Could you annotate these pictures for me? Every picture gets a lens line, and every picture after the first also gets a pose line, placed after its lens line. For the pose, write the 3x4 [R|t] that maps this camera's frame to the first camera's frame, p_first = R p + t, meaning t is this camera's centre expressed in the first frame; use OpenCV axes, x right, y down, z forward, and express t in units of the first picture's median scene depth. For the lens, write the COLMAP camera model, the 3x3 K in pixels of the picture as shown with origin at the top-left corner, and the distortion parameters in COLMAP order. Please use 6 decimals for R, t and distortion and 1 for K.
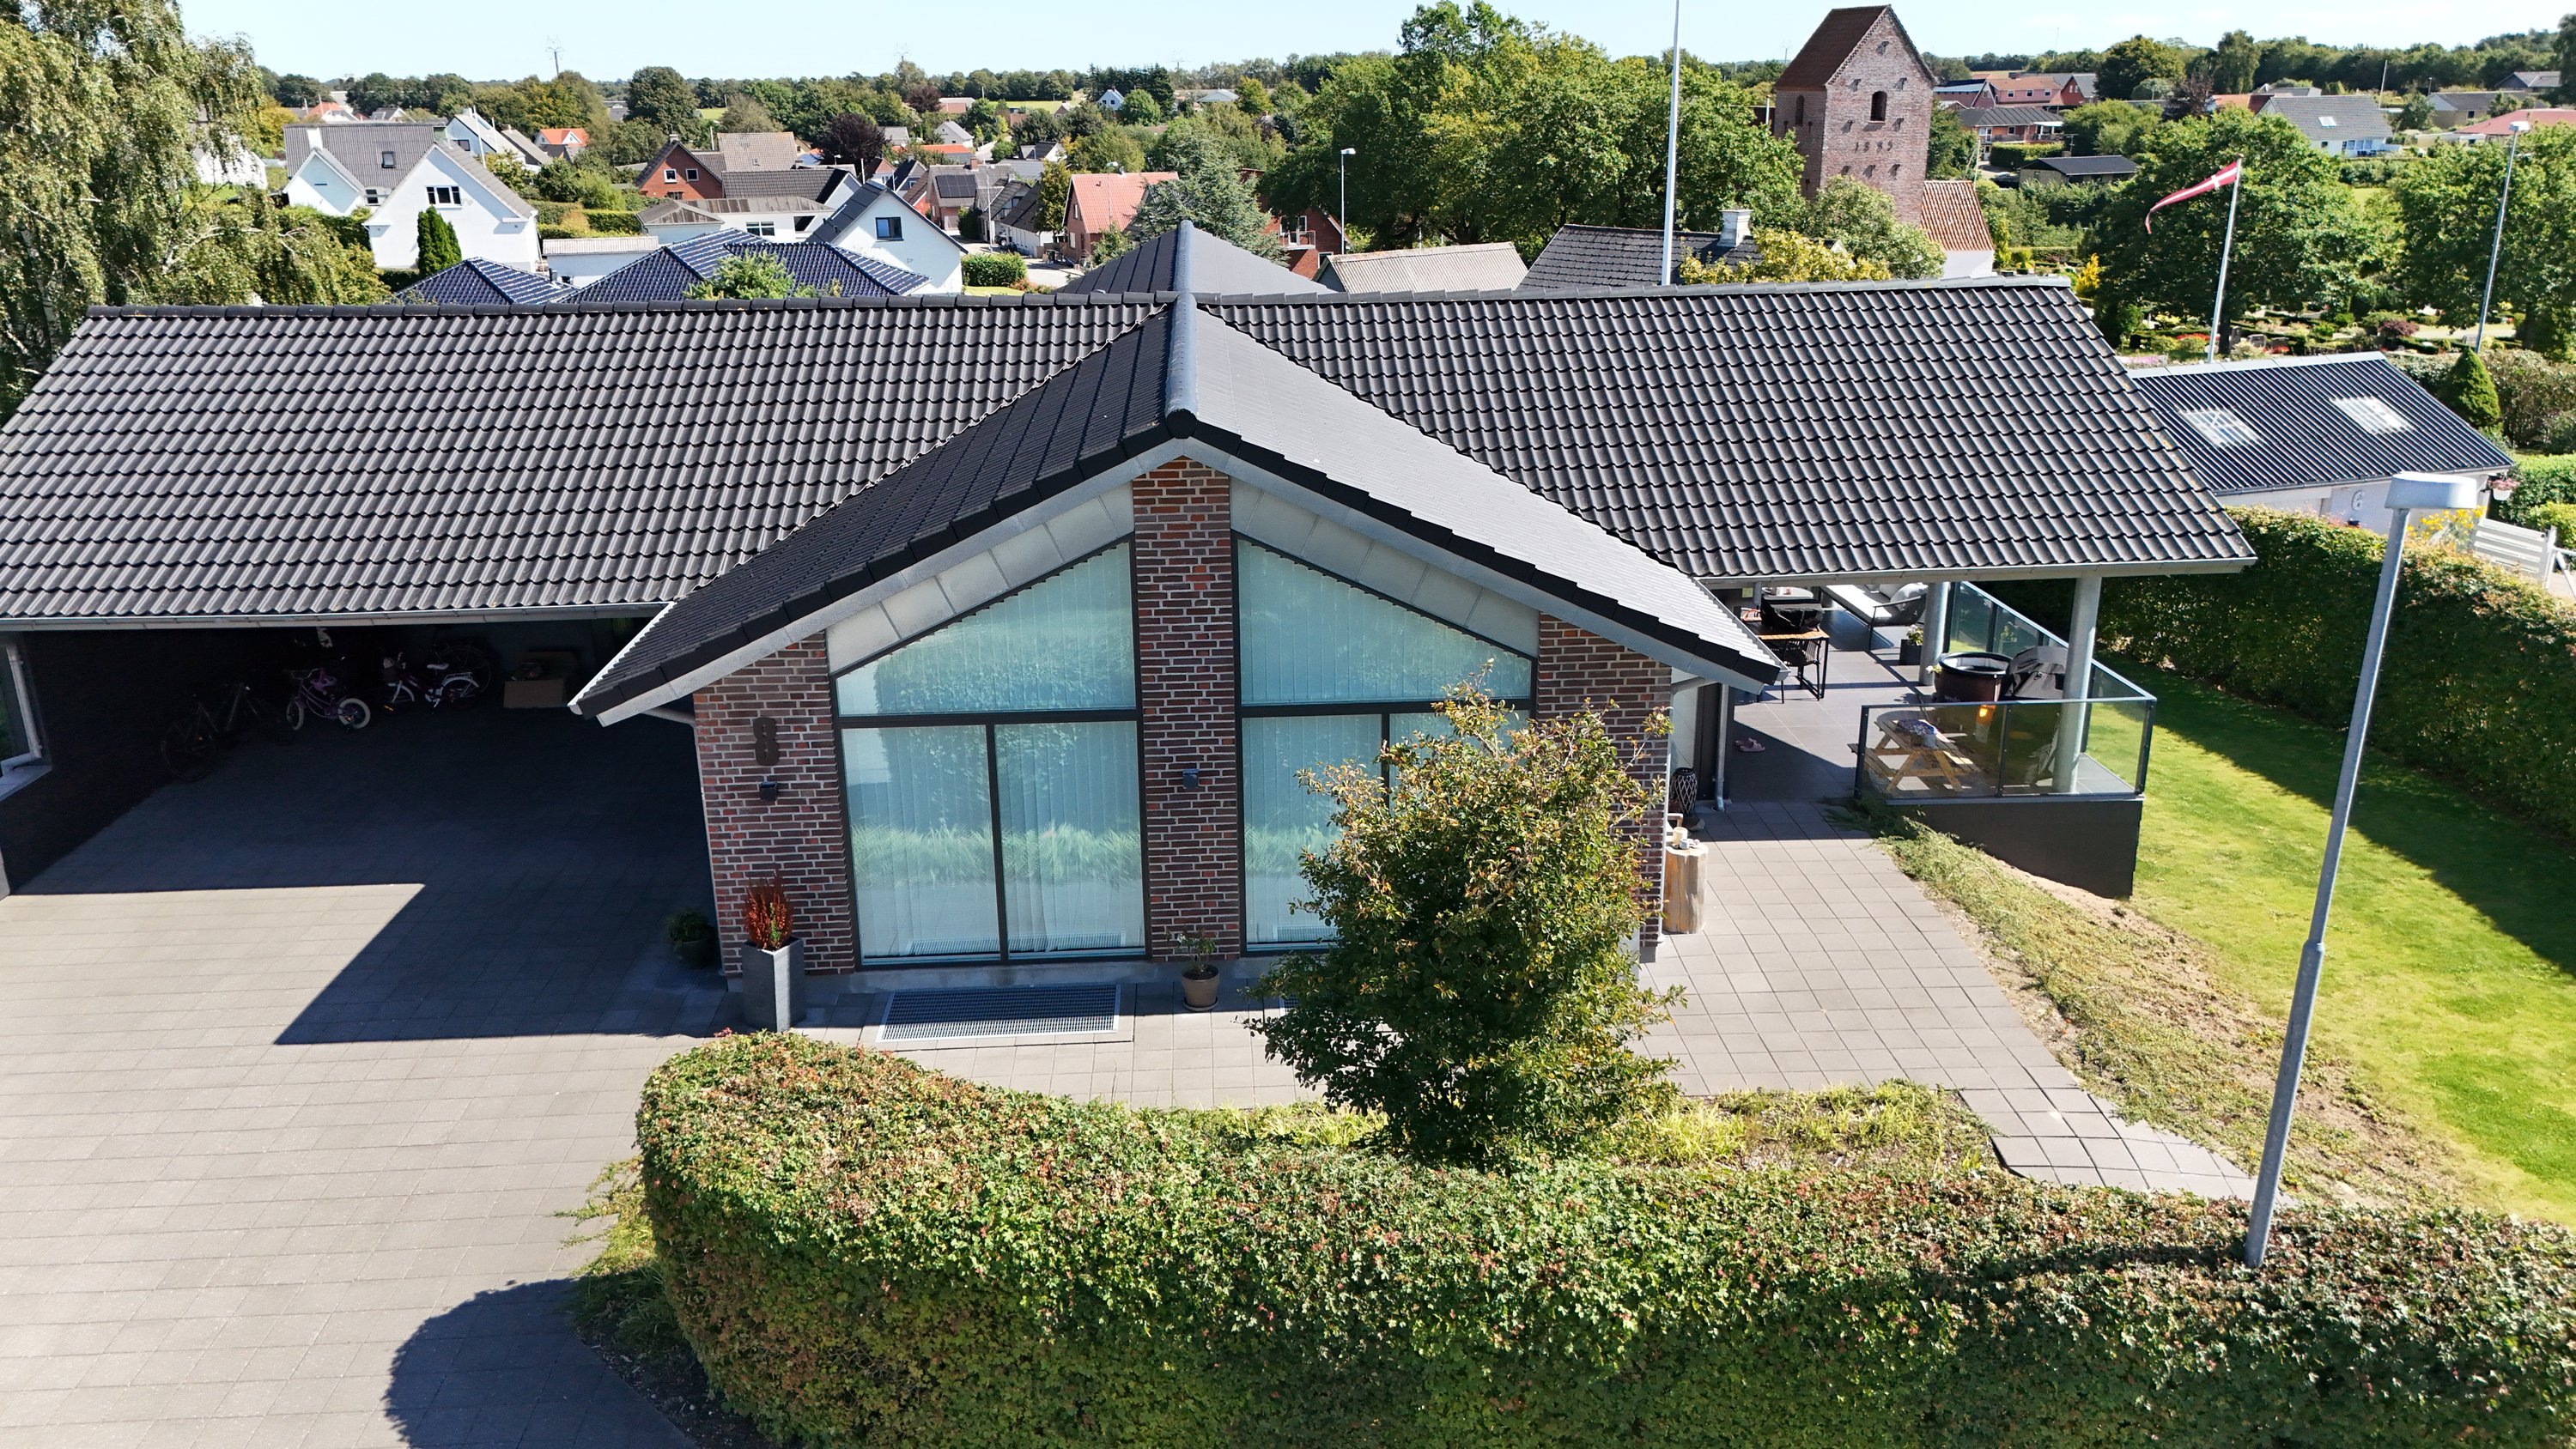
lens RADIAL K [[1904.3, 0, 1286.5], [0, 1904.3, 726.3], [0, 0, 1]] dist [0.066974, -0.066866]
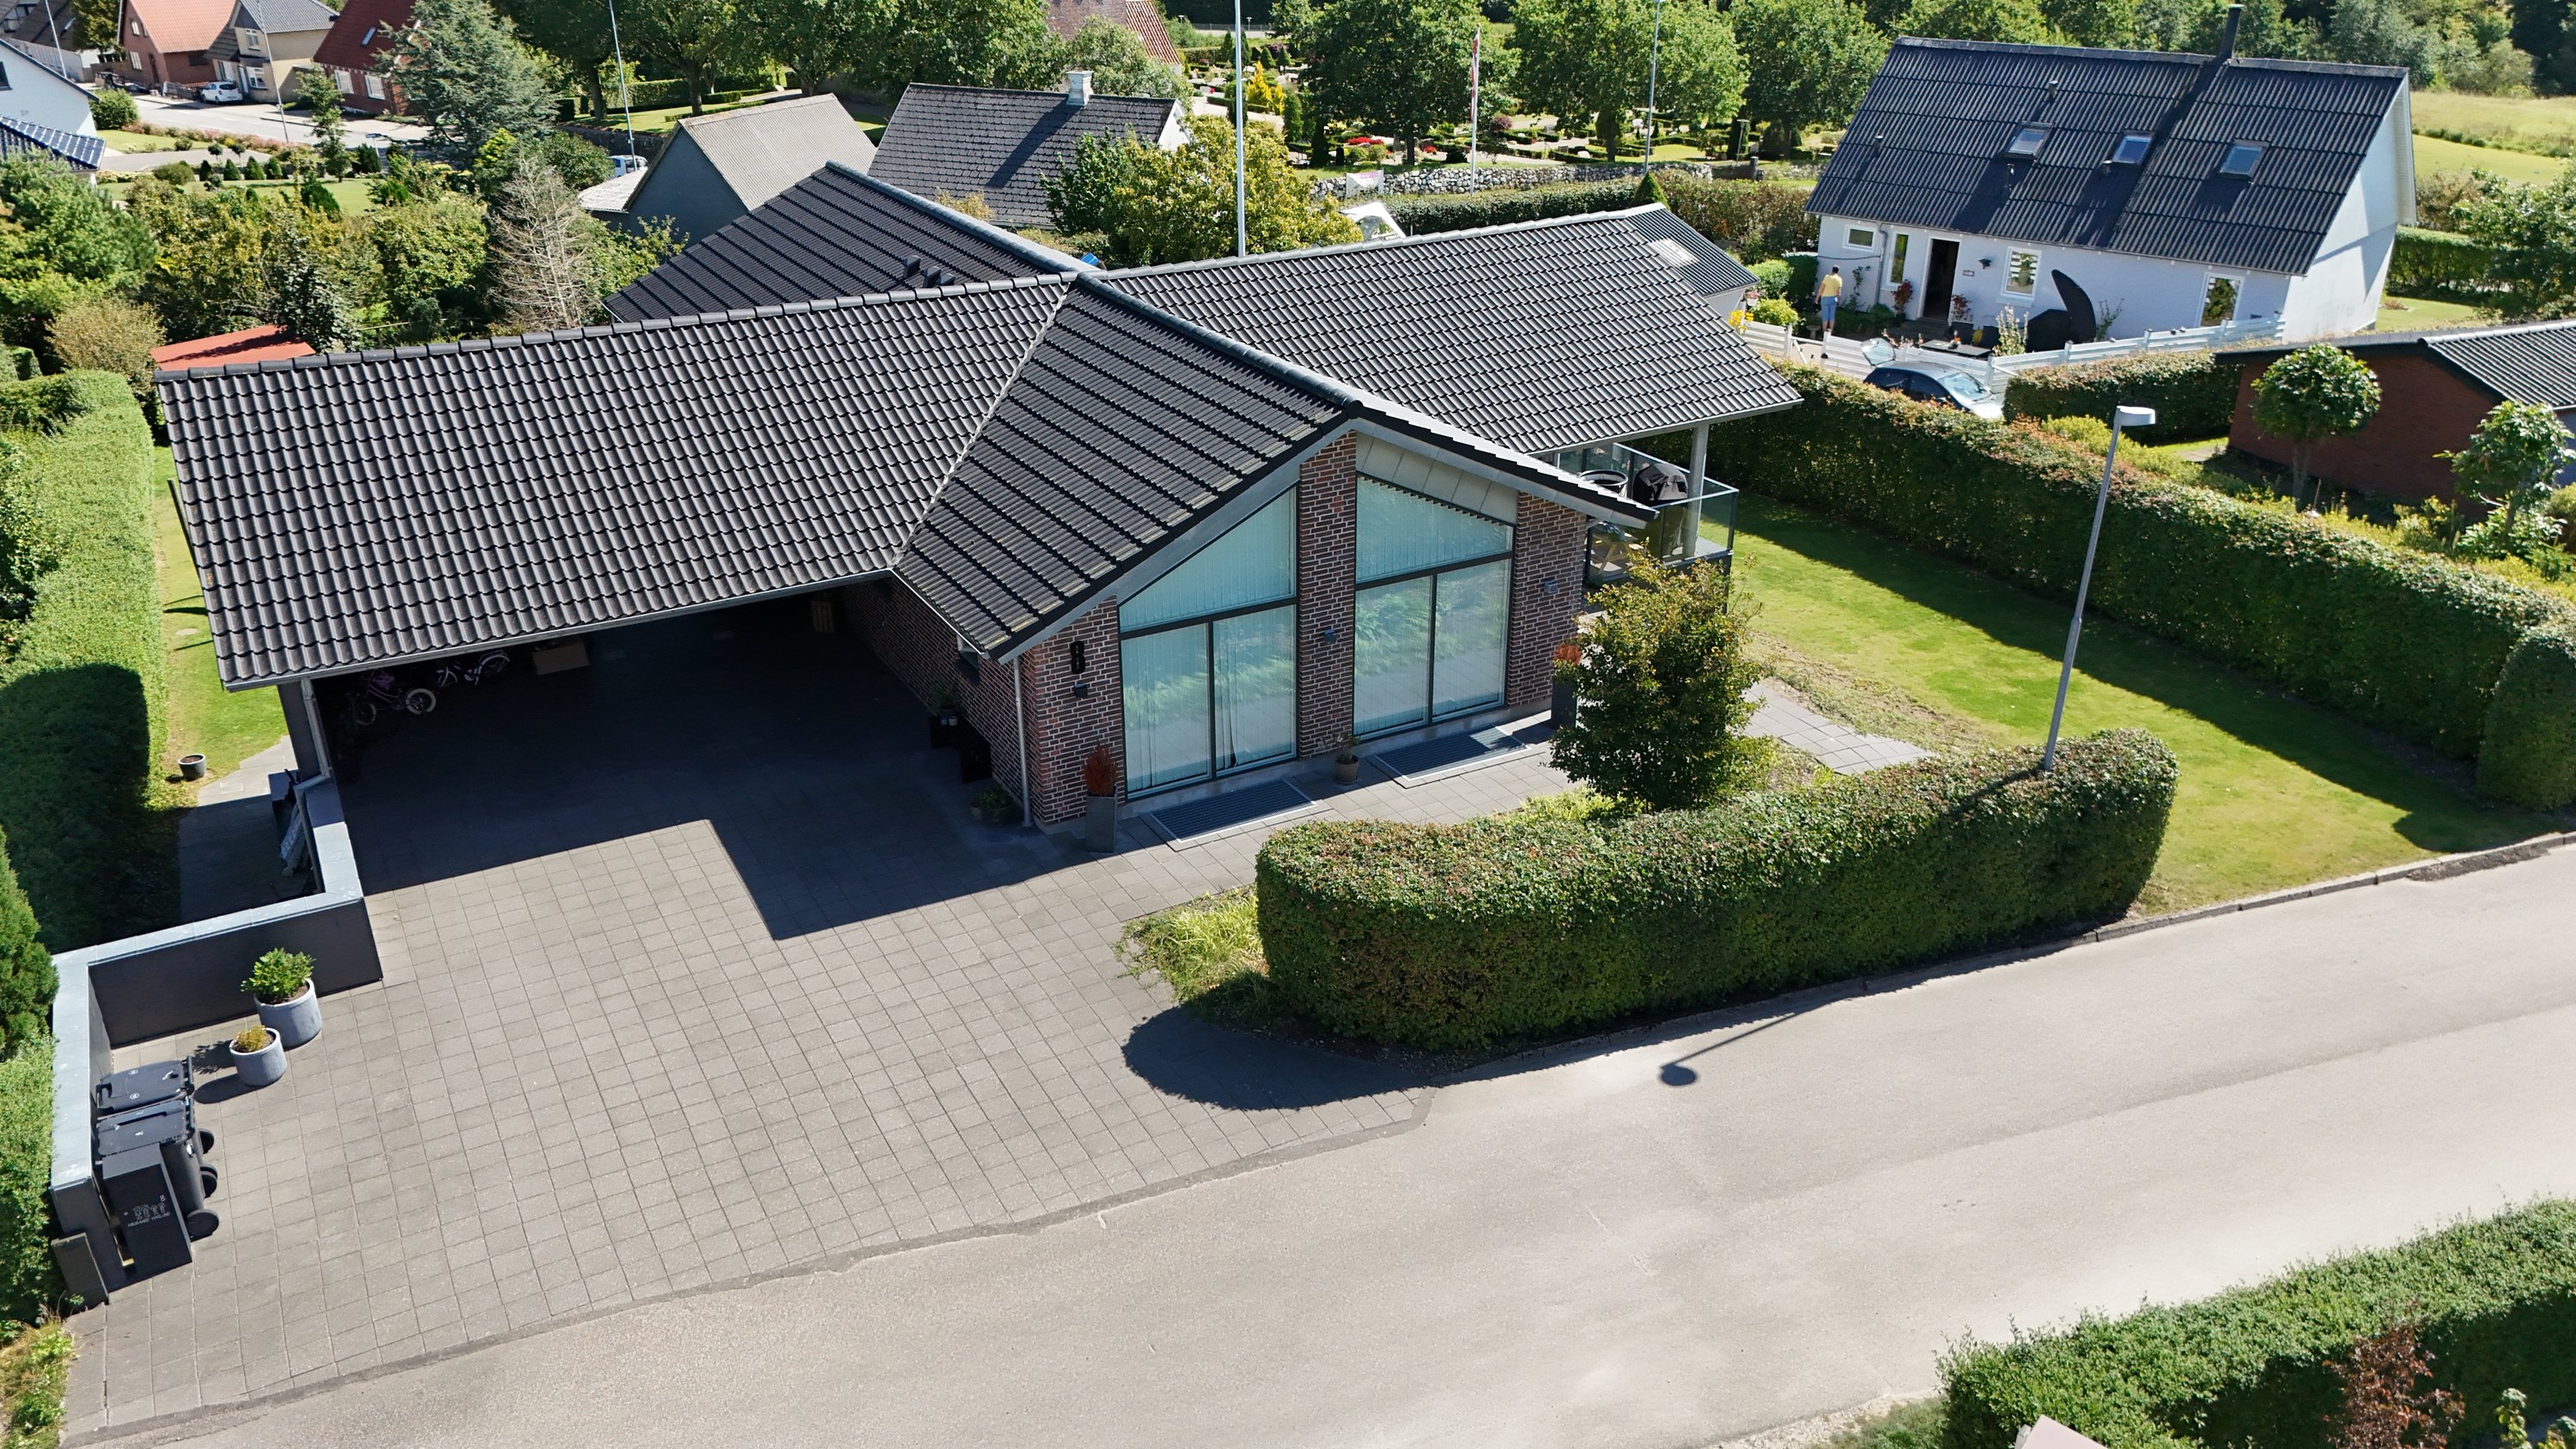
lens RADIAL K [[1904.3, 0, 1288.0], [0, 1904.3, 728.5], [0, 0, 1]] dist [0.066974, -0.066866]
pose [[0.891442, -0.182488, 0.414764, -0.481761], [0.135221, 0.980748, 0.140882, -0.078552], [-0.432488, -0.069503, 0.898957, -0.237341]]
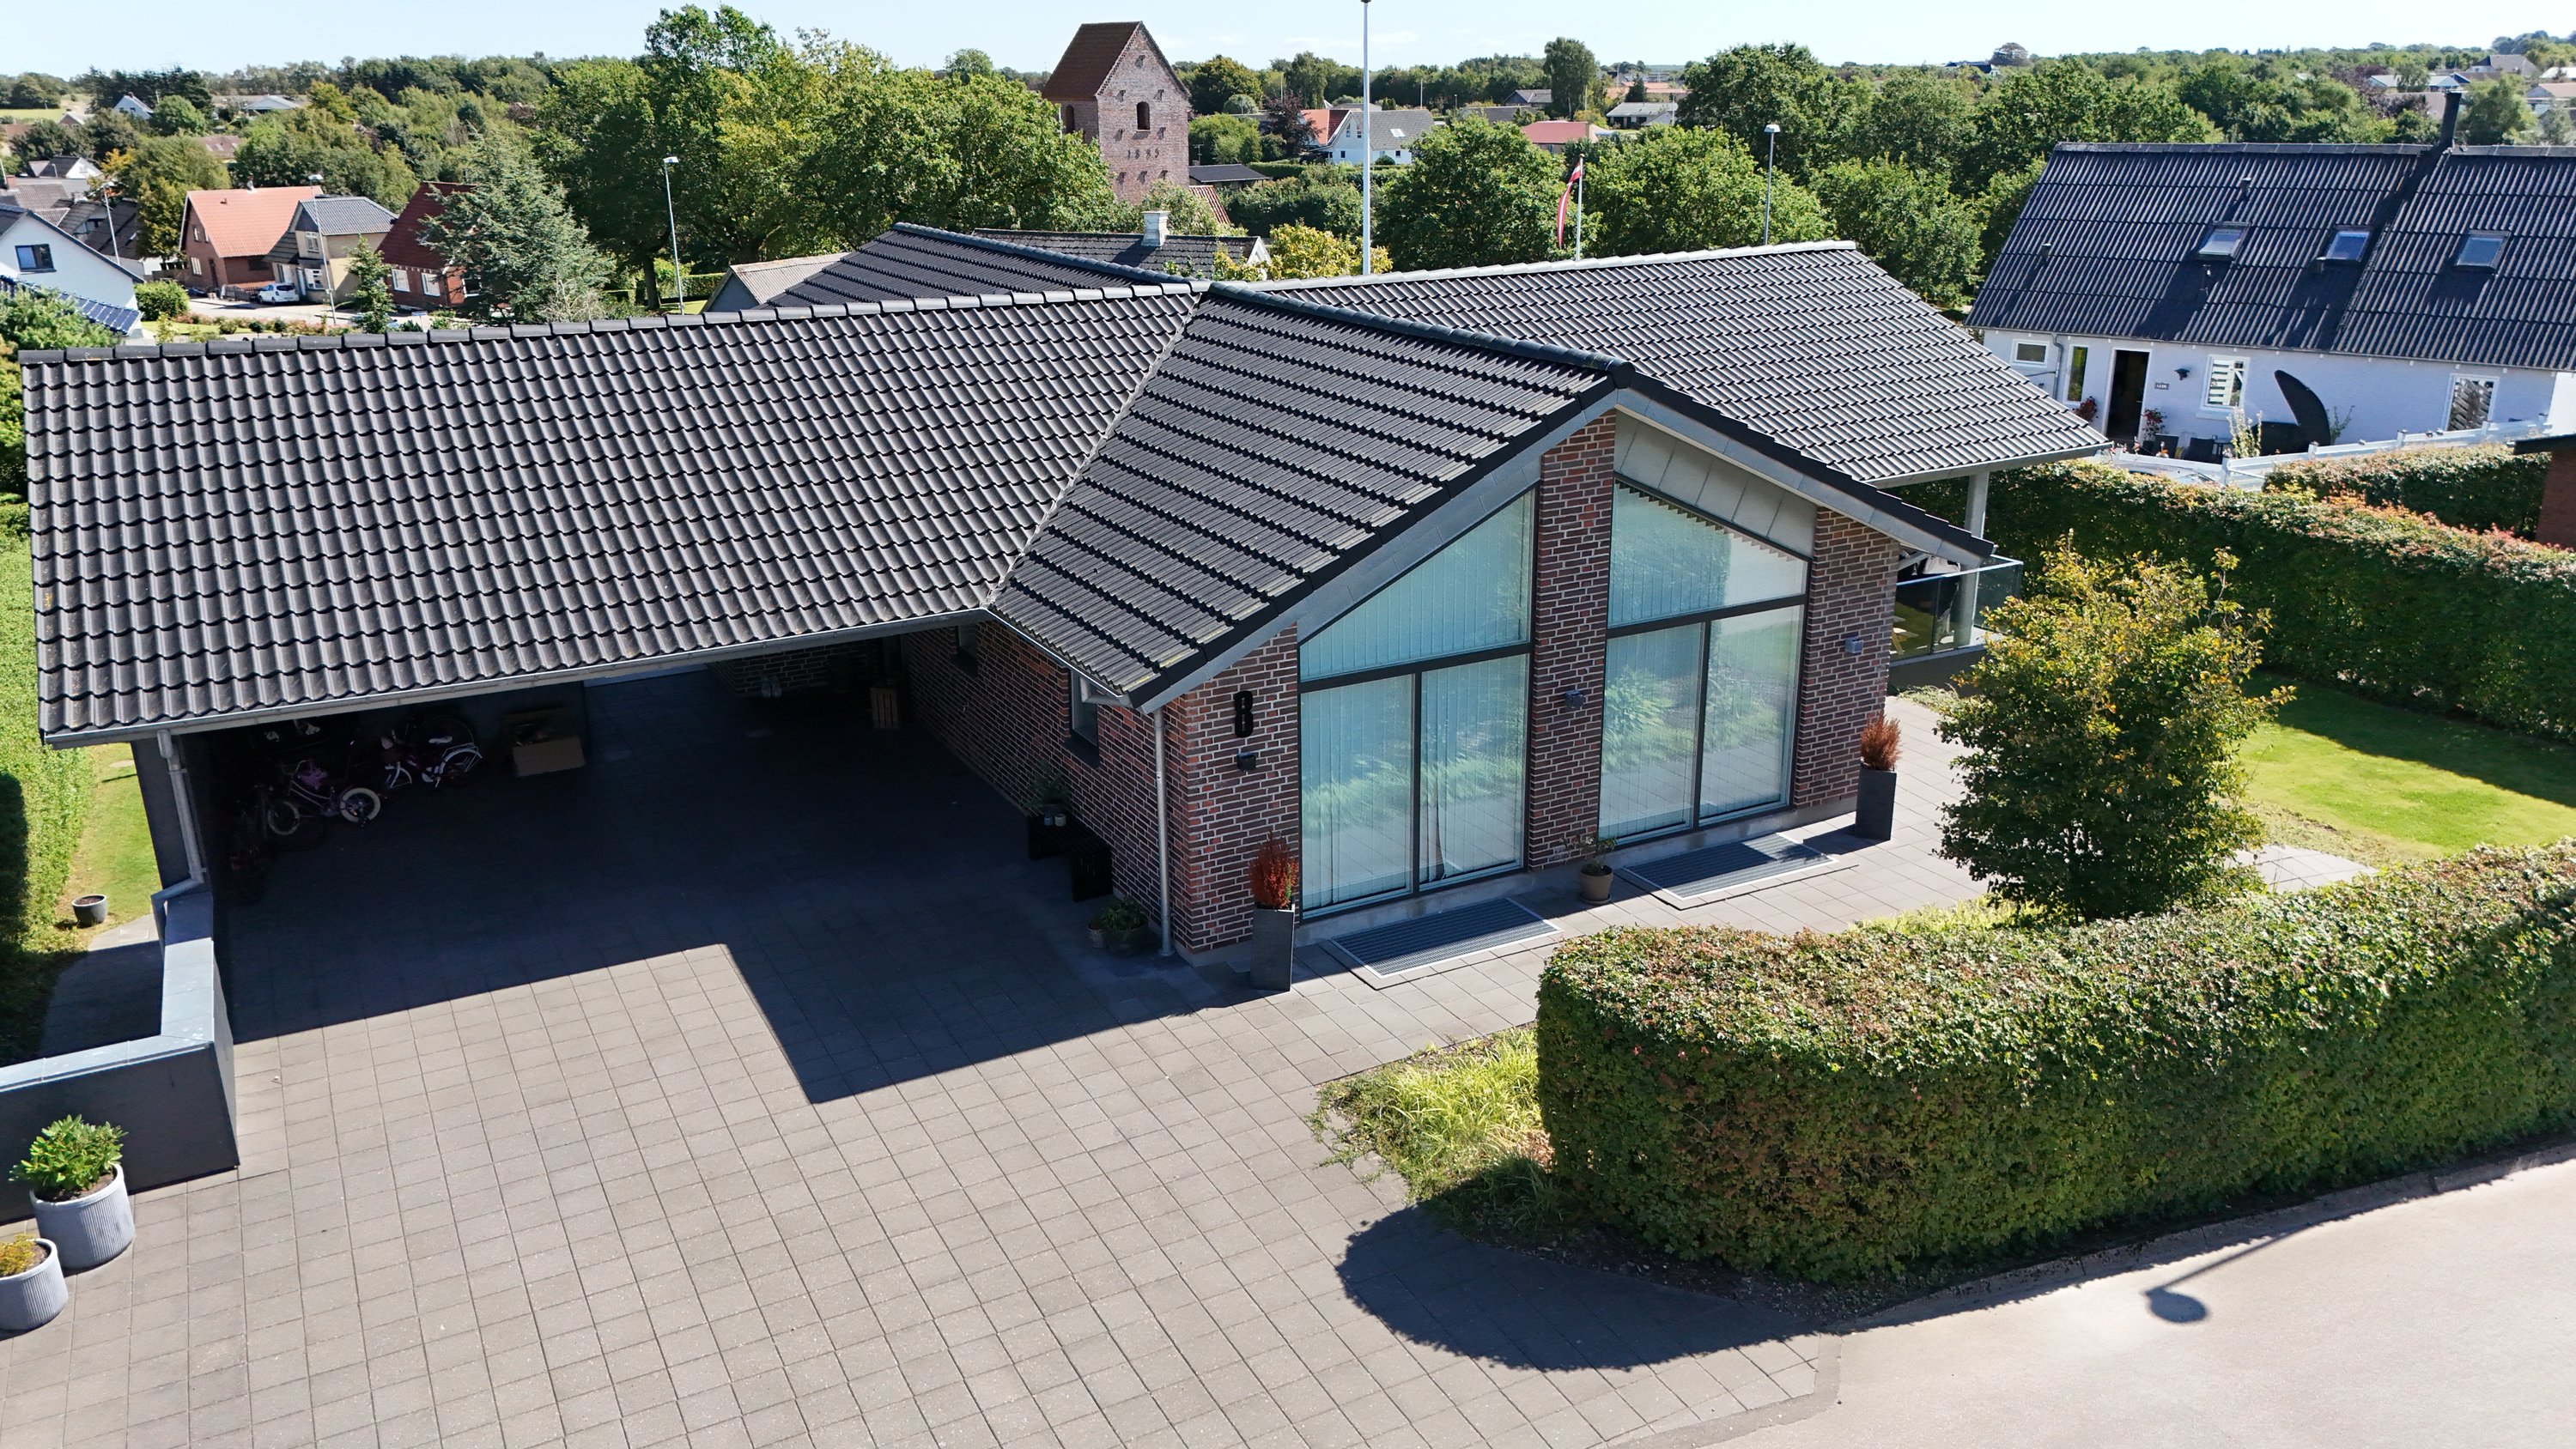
lens RADIAL K [[1904.3, 0, 1284.1], [0, 1904.3, 721.5], [0, 0, 1]] dist [0.066974, -0.066866]
pose [[0.899399, -0.135858, 0.415480, -0.446623], [0.139091, 0.990021, 0.022633, -0.005534], [-0.414409, 0.037434, 0.909321, 0.034149]]
